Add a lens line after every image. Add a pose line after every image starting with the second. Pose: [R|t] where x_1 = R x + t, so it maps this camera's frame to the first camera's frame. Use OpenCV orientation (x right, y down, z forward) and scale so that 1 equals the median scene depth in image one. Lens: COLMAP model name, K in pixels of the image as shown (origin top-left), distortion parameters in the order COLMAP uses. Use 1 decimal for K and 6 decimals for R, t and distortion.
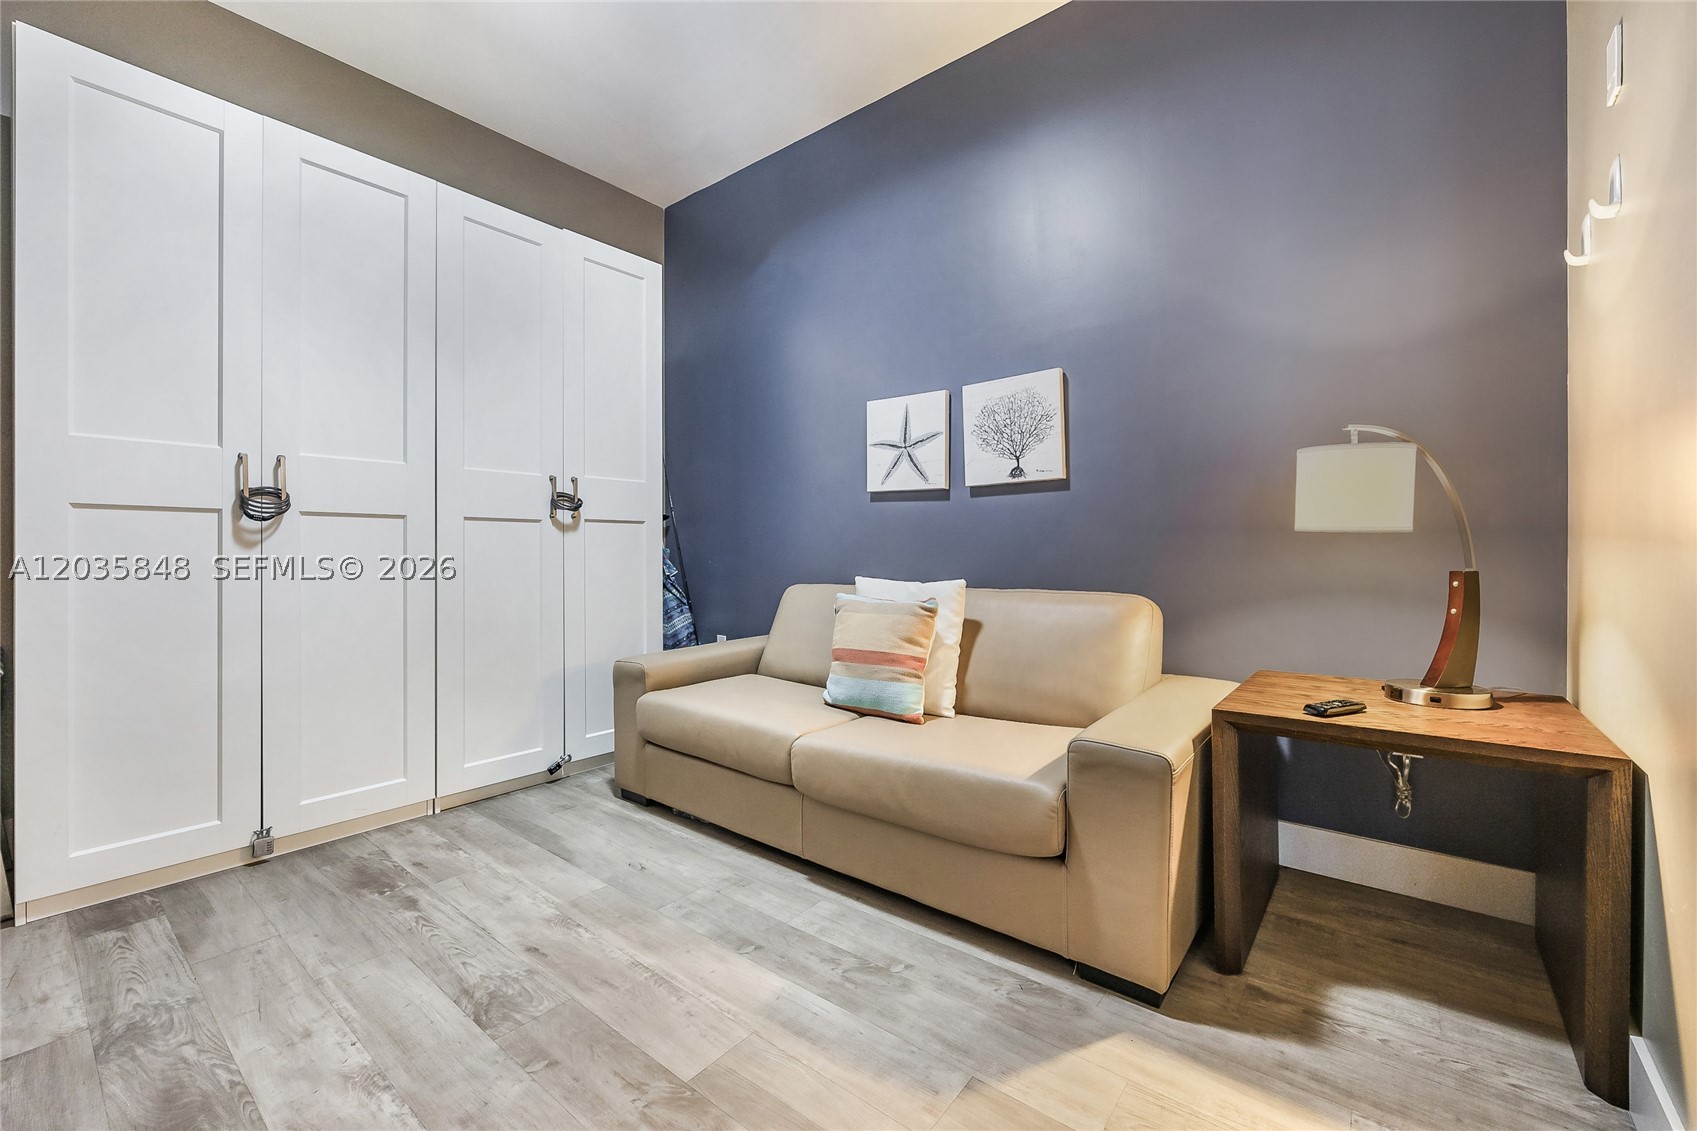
lens RADIAL K [[683.1, 0, 844.6], [0, 683.1, 552.6], [0, 0, 1]] dist [-0.005043, 0.000219]
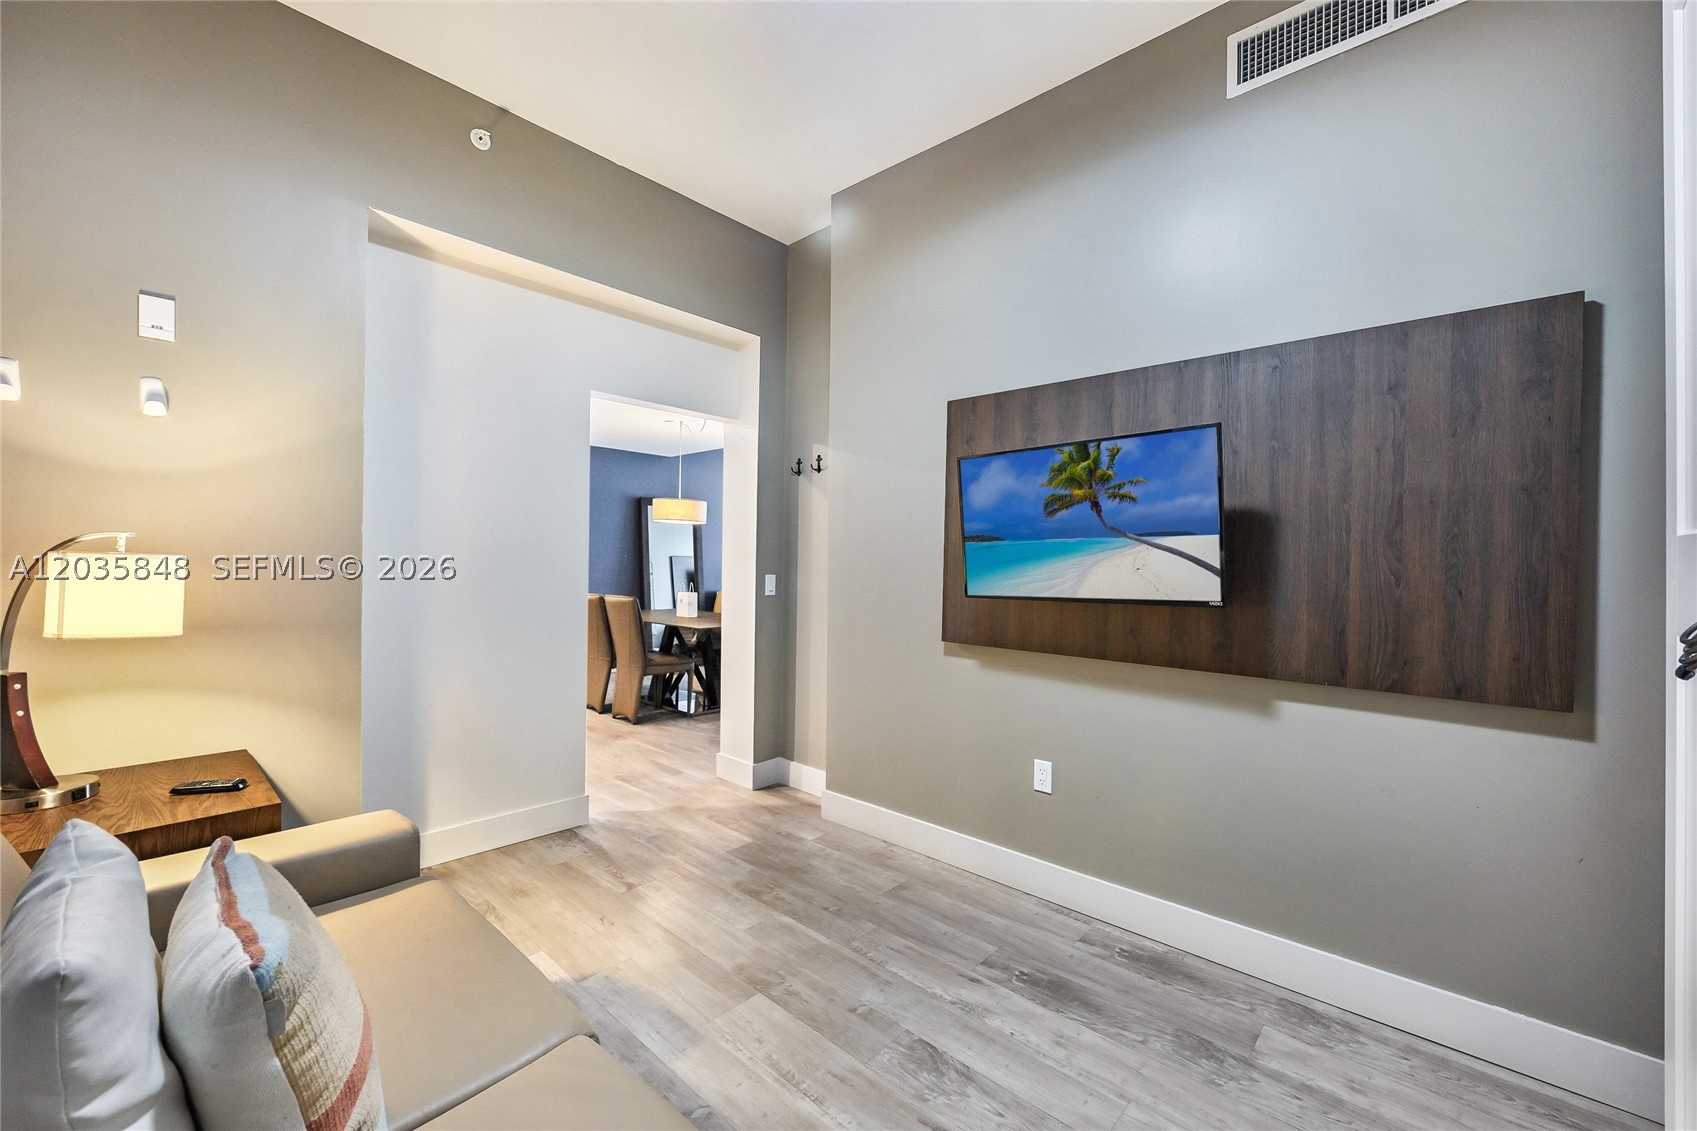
lens RADIAL K [[683.1, 0, 848.4], [0, 683.1, 567.5], [0, 0, 1]] dist [-0.005043, 0.000219]
pose [[-0.998227, -0.012105, 0.058274, -0.438743], [-0.011235, 0.999821, 0.015230, -0.181445], [-0.058448, 0.014548, -0.998184, 2.155278]]
